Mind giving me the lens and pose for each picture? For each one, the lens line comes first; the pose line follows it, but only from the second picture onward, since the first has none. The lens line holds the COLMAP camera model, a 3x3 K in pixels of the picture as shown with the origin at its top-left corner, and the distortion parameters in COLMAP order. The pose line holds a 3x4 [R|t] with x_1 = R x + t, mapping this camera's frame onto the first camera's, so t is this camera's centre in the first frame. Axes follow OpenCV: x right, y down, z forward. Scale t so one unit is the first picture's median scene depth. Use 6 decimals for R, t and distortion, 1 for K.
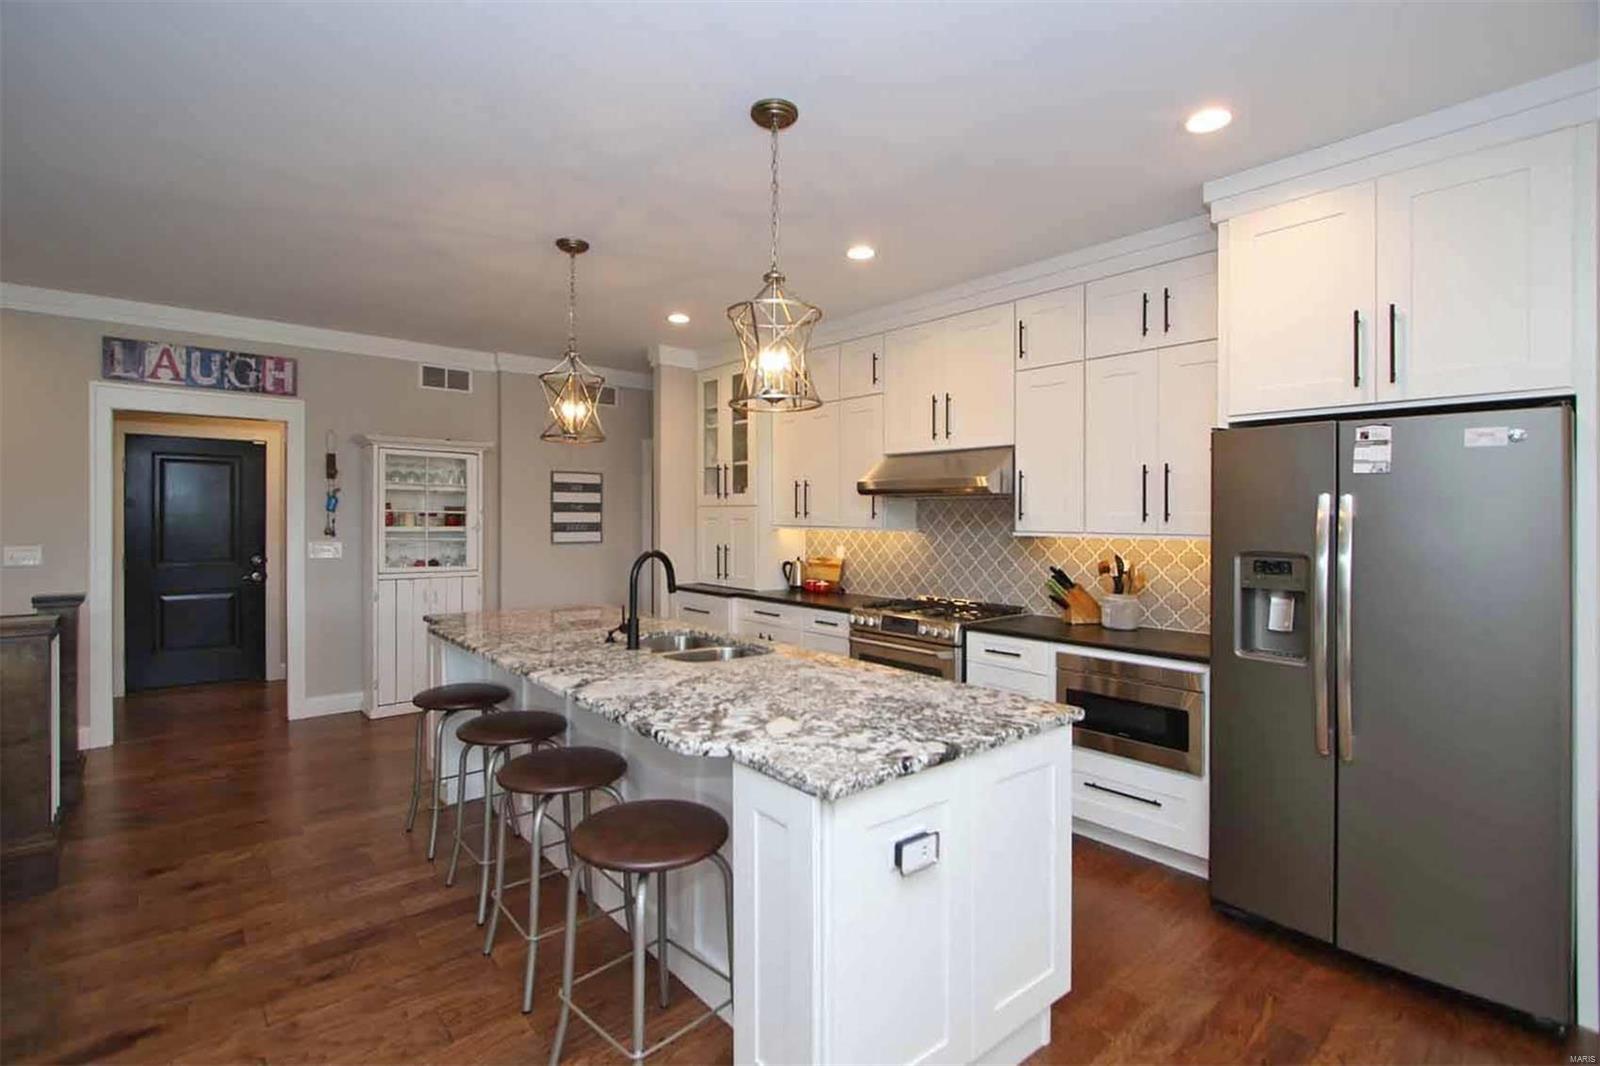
lens RADIAL K [[735.4, 0, 789.4], [0, 735.4, 526.8], [0, 0, 1]] dist [-0.001515, -0.000027]
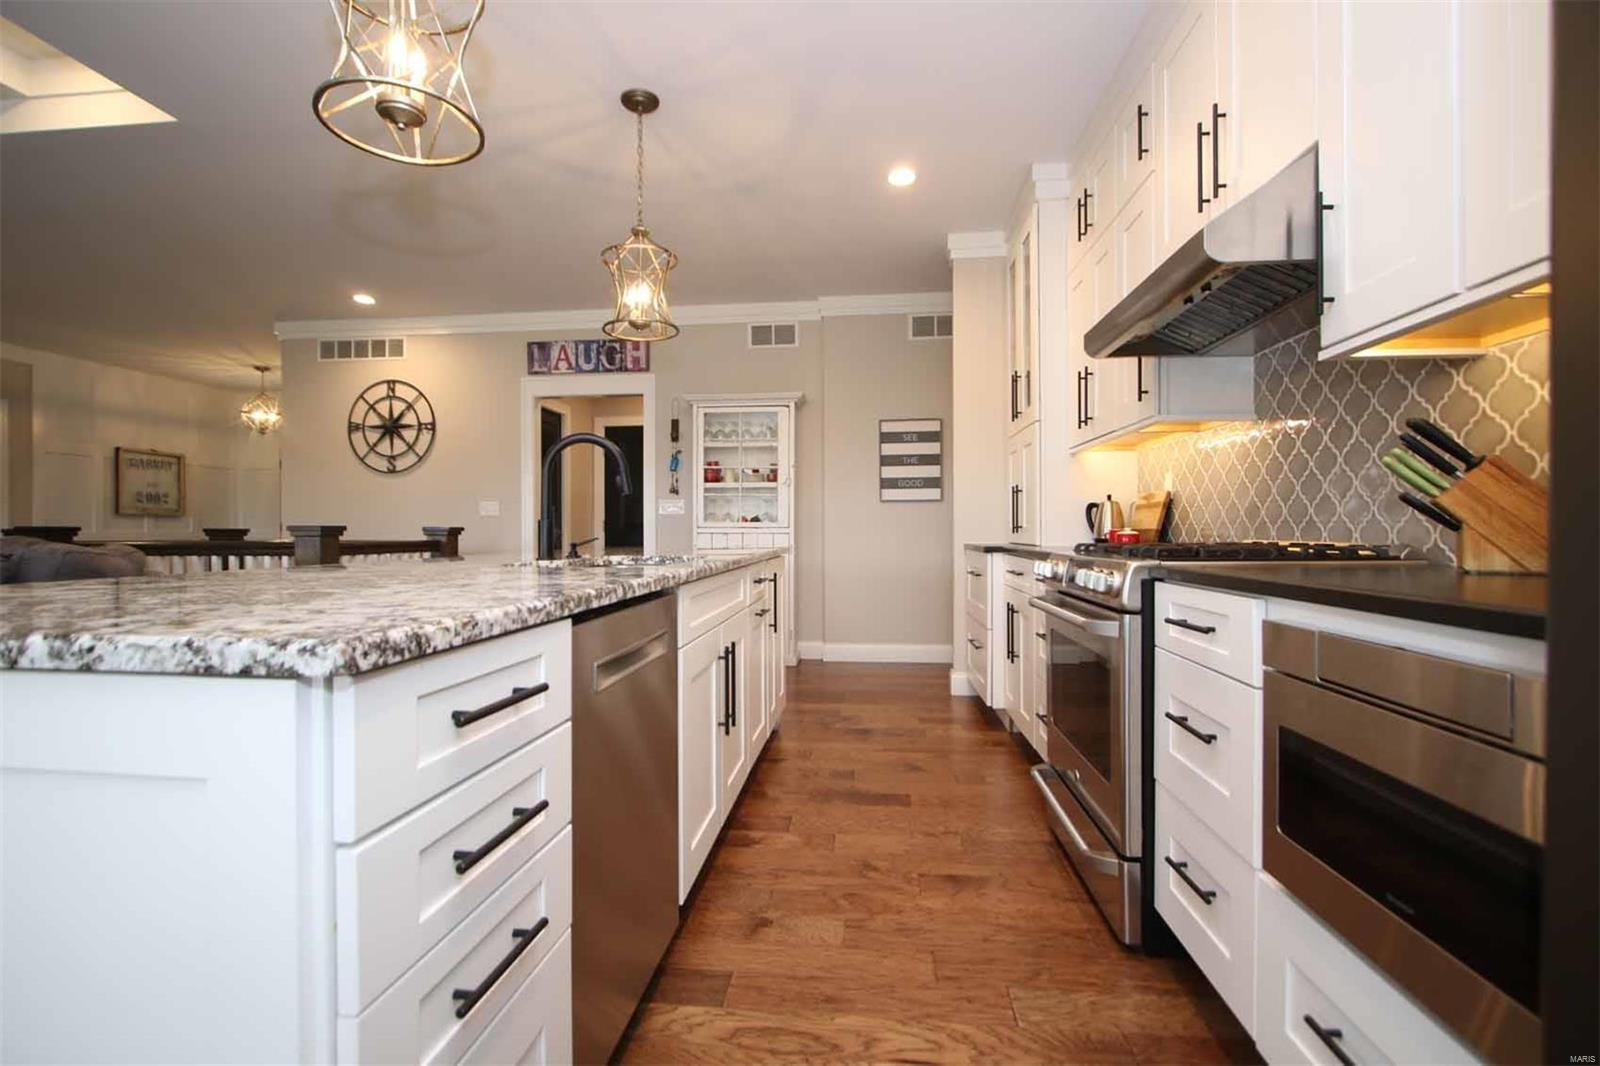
lens RADIAL K [[735.7, 0, 799.6], [0, 735.7, 537.6], [0, 0, 1]] dist [-0.000402, 0.000122]
pose [[0.689304, -0.005965, -0.724448, 0.303068], [0.002790, 0.999981, -0.005580, 0.084823], [0.724467, 0.001825, 0.689307, 0.380860]]
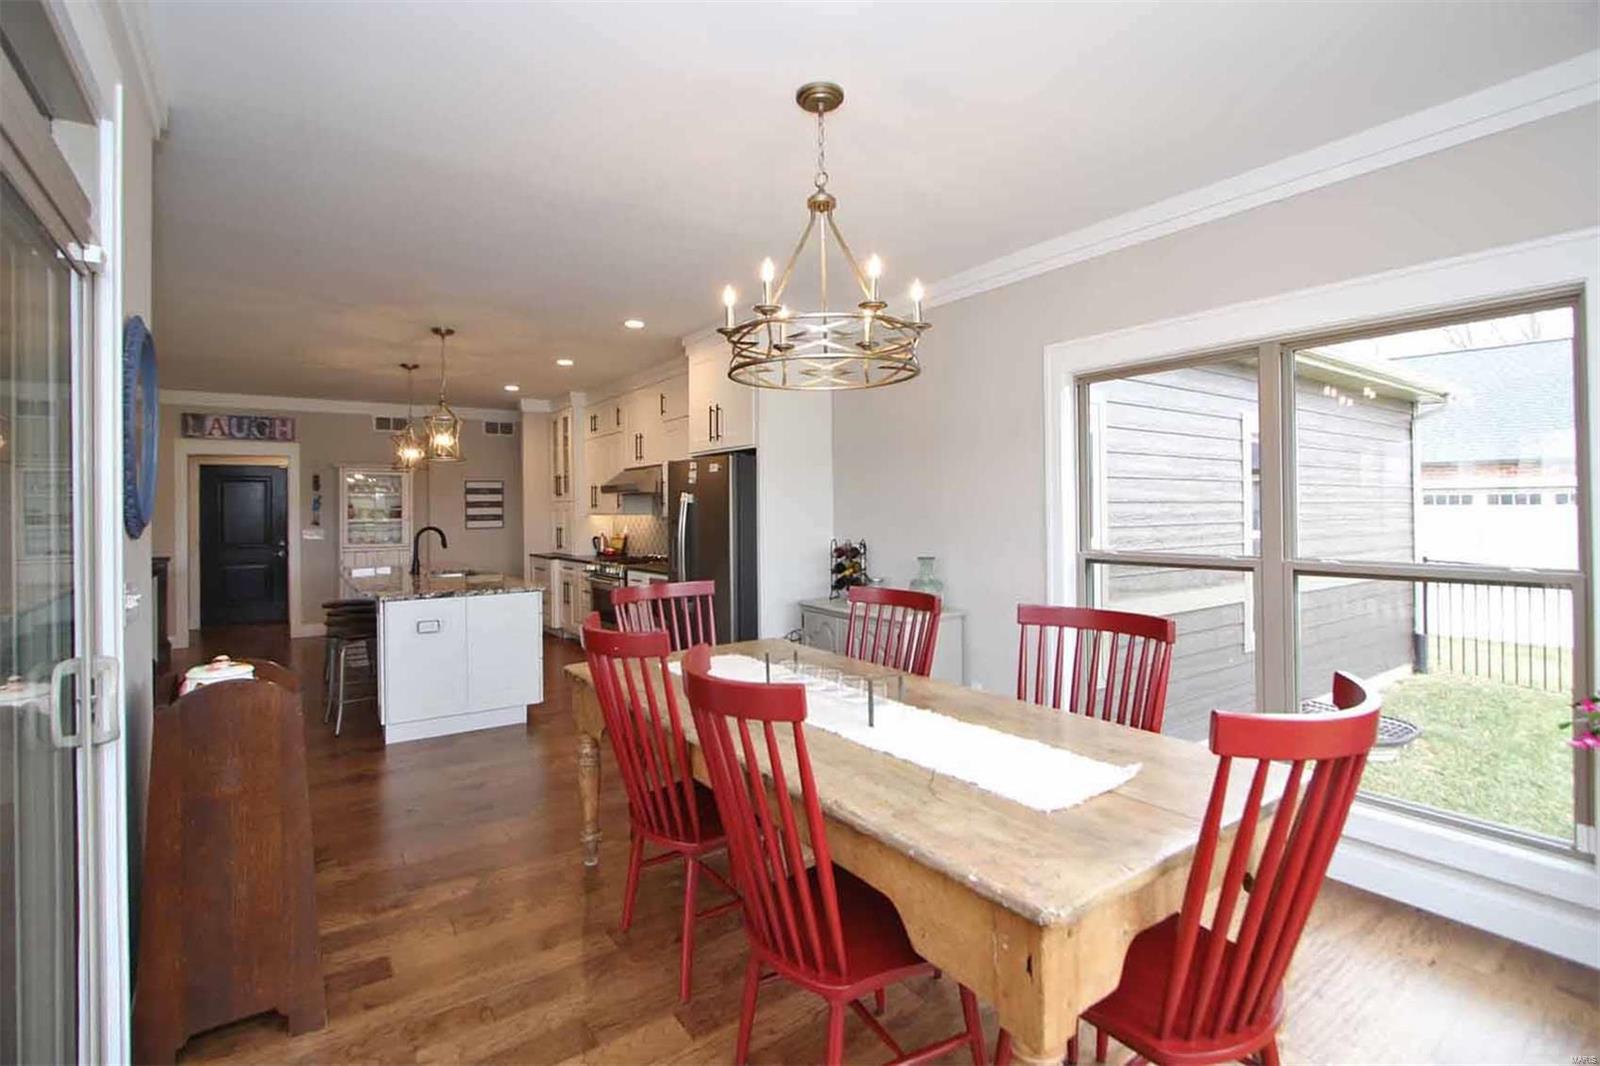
lens RADIAL K [[777.7, 0, 784.6], [0, 777.7, 506.2], [0, 0, 1]] dist [0.039105, -0.000259]
pose [[0.992916, -0.019899, -0.117141, 0.614769], [0.018229, 0.999717, -0.015314, 0.015535], [0.117413, 0.013070, 0.992997, -0.616584]]
